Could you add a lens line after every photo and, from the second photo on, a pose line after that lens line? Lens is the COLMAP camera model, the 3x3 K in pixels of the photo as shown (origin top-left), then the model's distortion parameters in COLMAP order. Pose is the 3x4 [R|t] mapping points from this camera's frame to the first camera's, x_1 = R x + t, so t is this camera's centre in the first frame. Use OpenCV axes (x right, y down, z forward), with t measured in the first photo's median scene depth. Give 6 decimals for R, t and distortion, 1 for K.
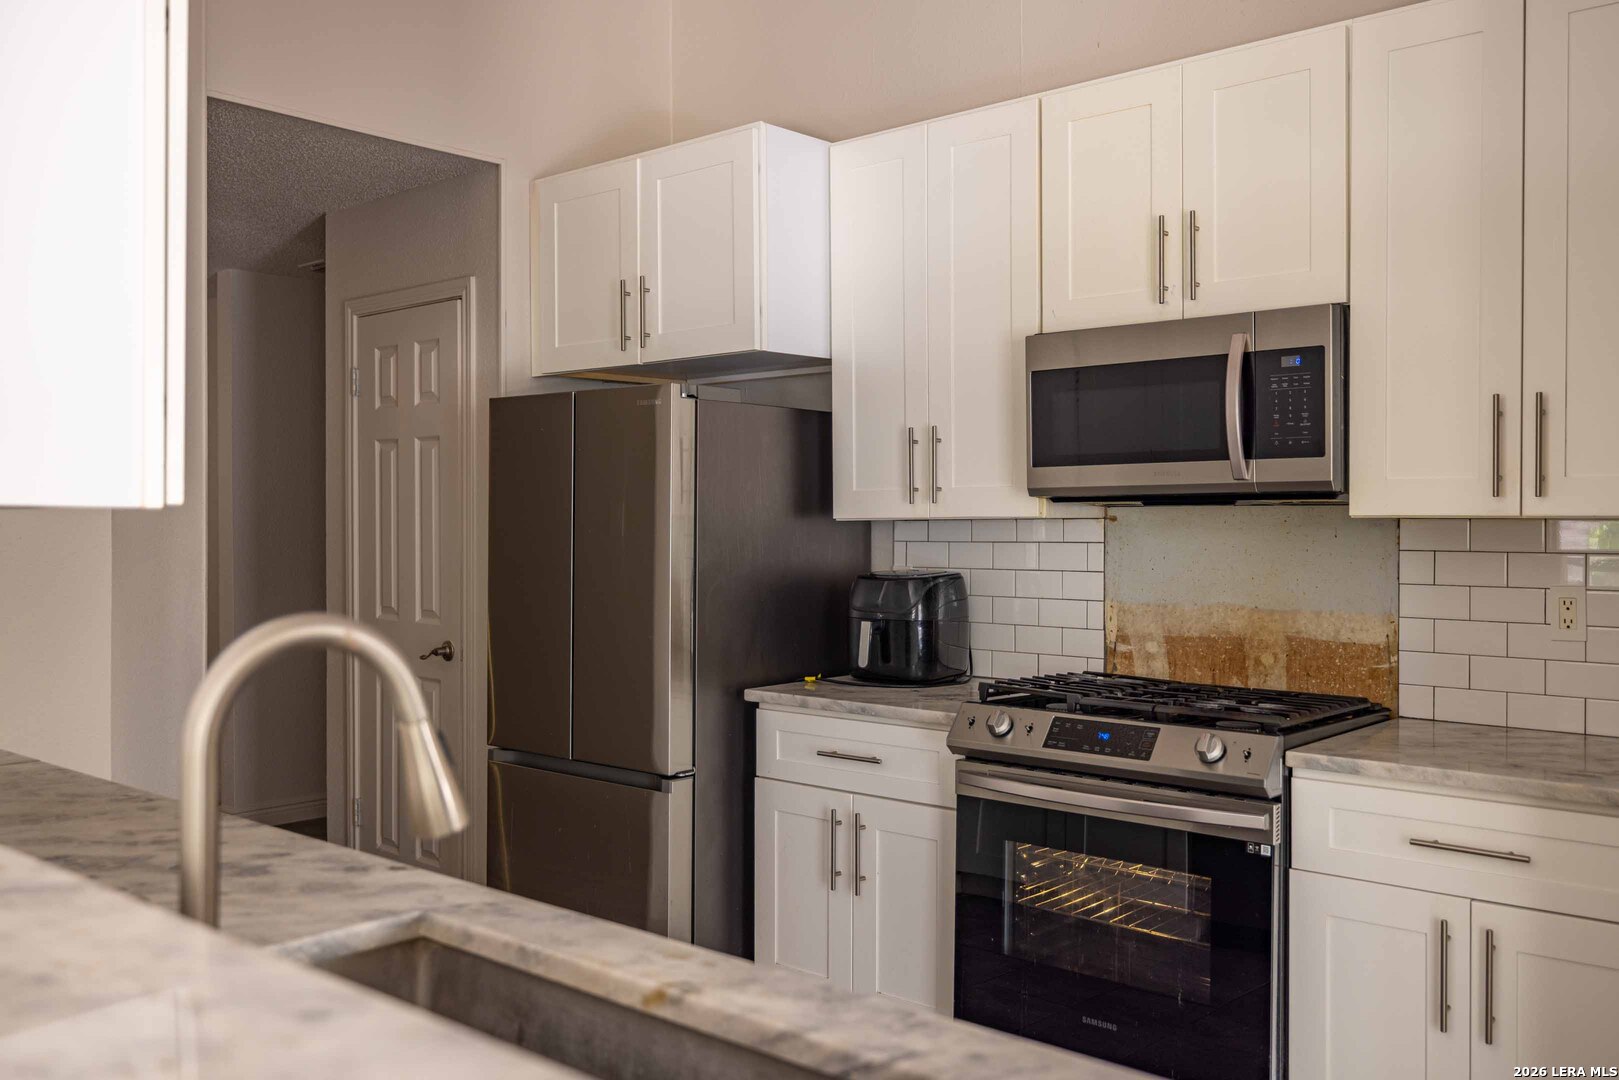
lens RADIAL K [[1428.0, 0, 812.0], [0, 1428.0, 537.4], [0, 0, 1]] dist [0.012383, 0.003367]
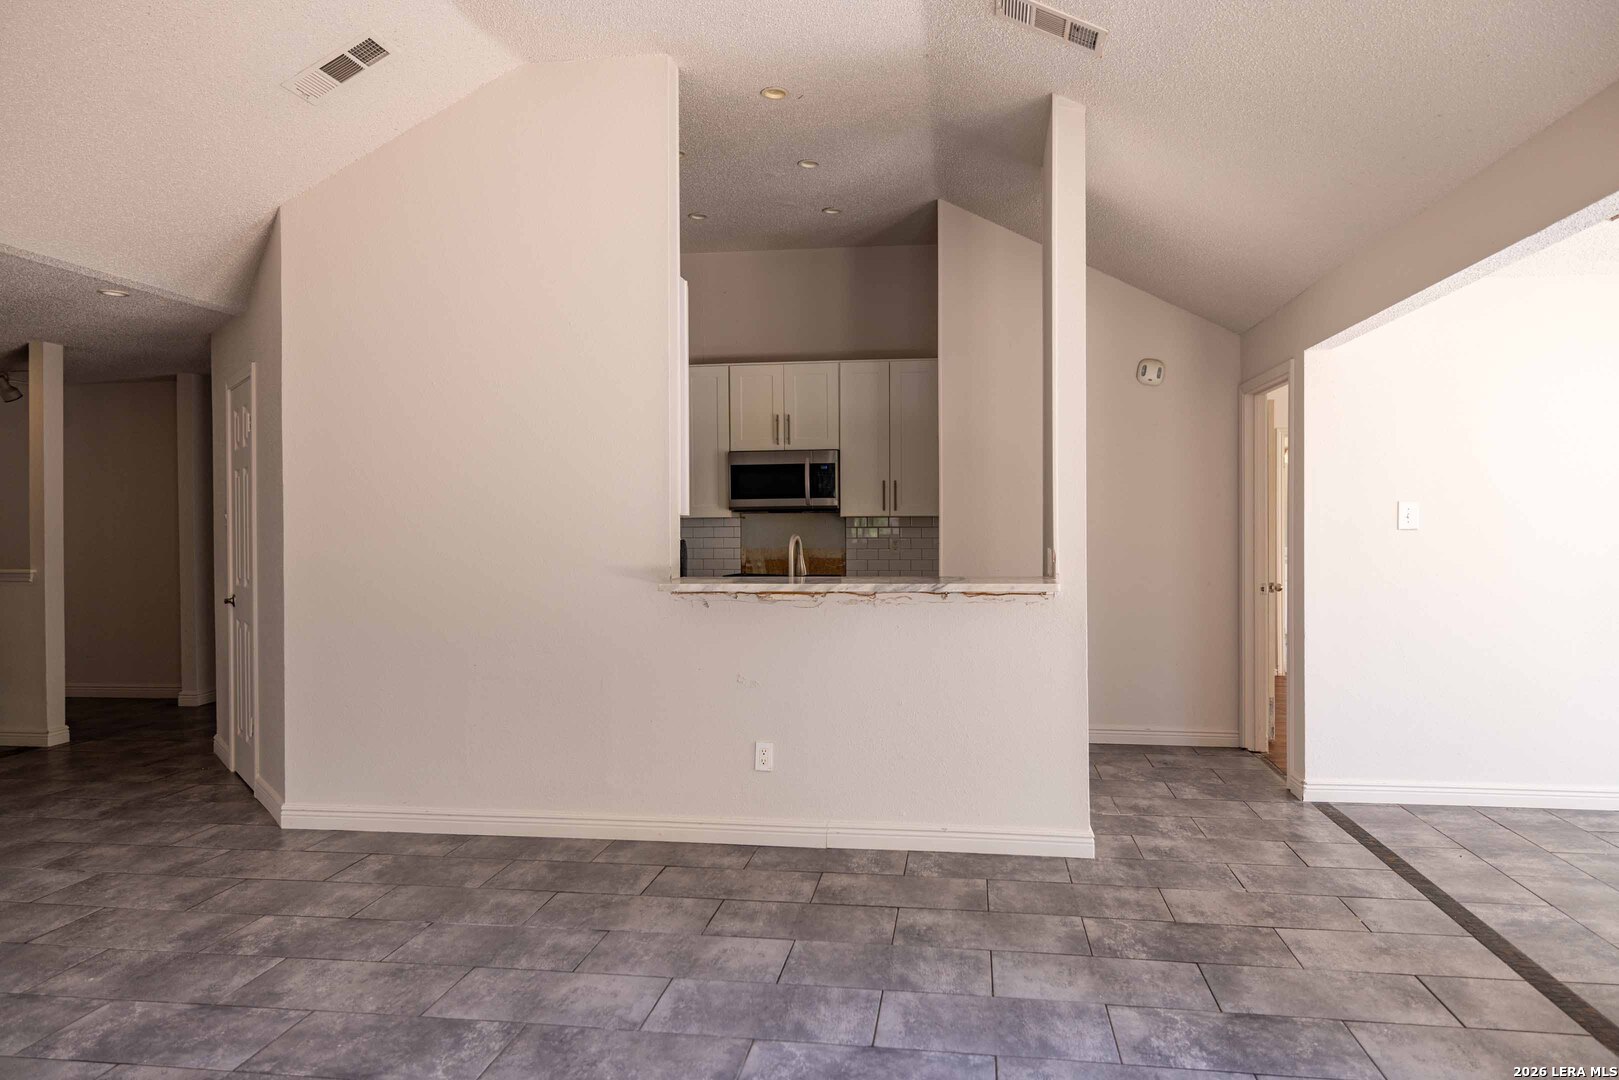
lens RADIAL K [[1017.0, 0, 814.9], [0, 1017.0, 526.6], [0, 0, 1]] dist [0.002287, 0.000092]
pose [[0.837428, -0.010512, 0.546446, -0.820649], [0.014217, 0.999896, -0.002553, 0.011916], [-0.546362, 0.009906, 0.837490, -0.778881]]
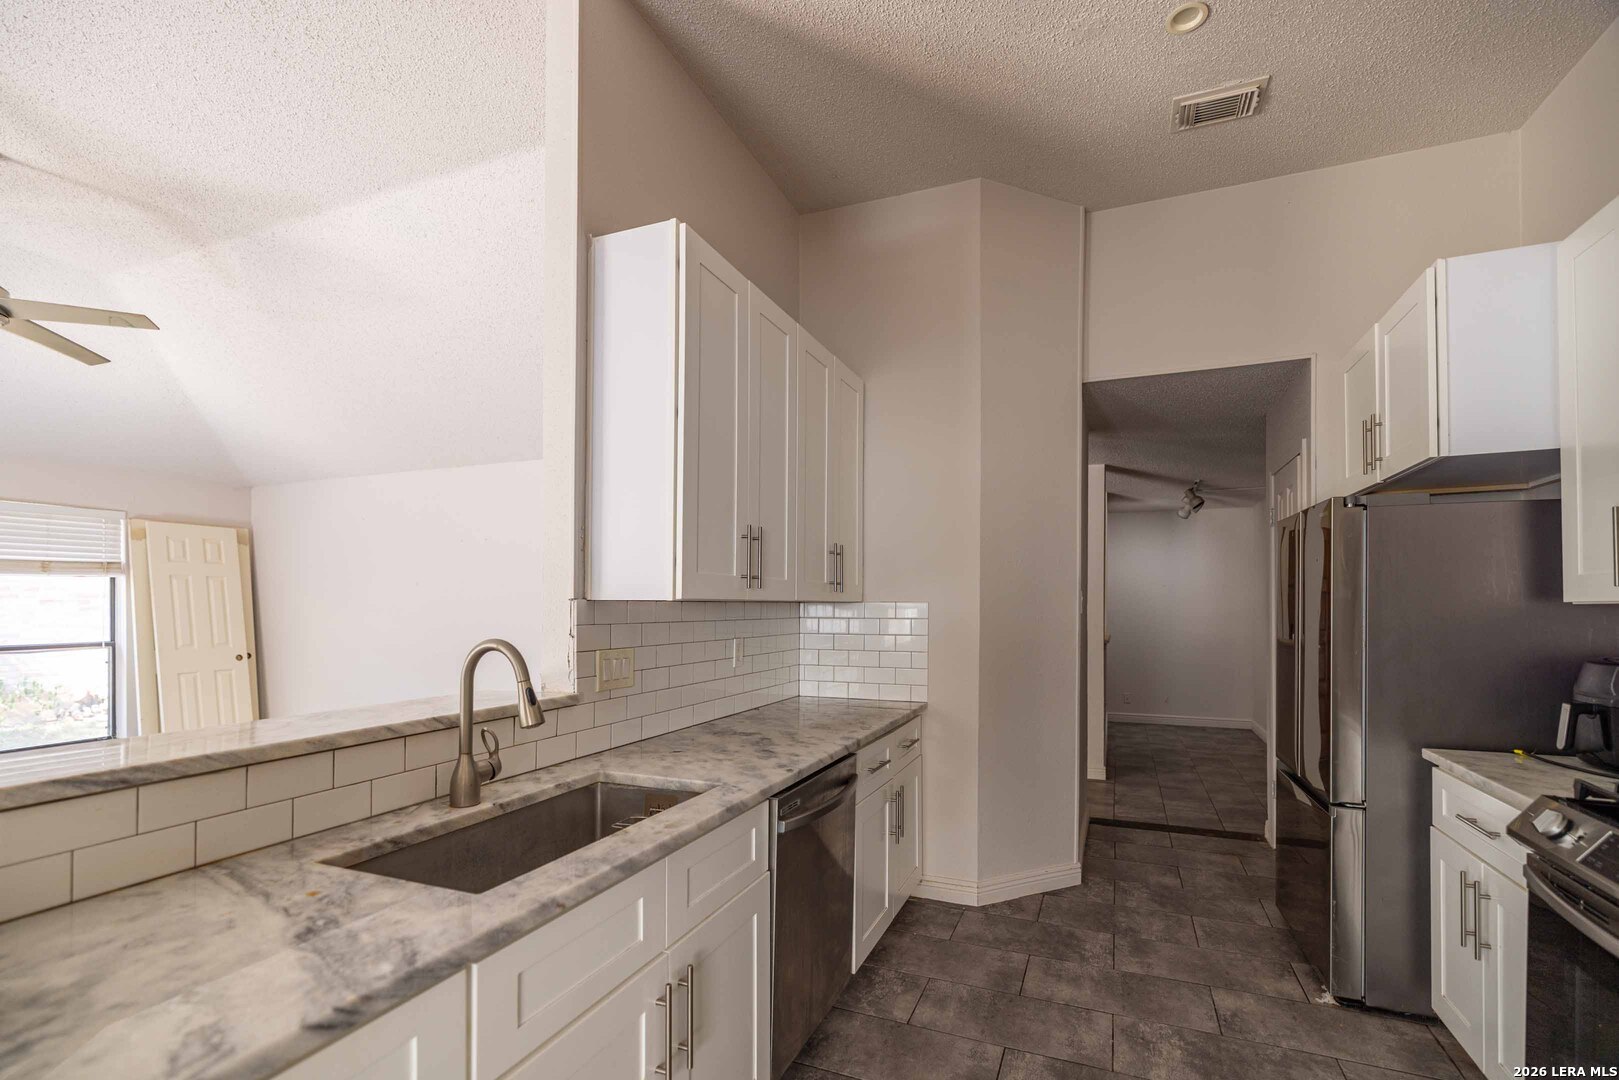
lens RADIAL K [[720.9, 0, 820.3], [0, 720.9, 604.2], [0, 0, 1]] dist [0.001487, 0.000148]
pose [[0.323048, 0.001815, -0.946381, 0.424769], [-0.011170, 0.999936, -0.001895, -0.006703], [0.946317, 0.011183, 0.323048, 0.403091]]
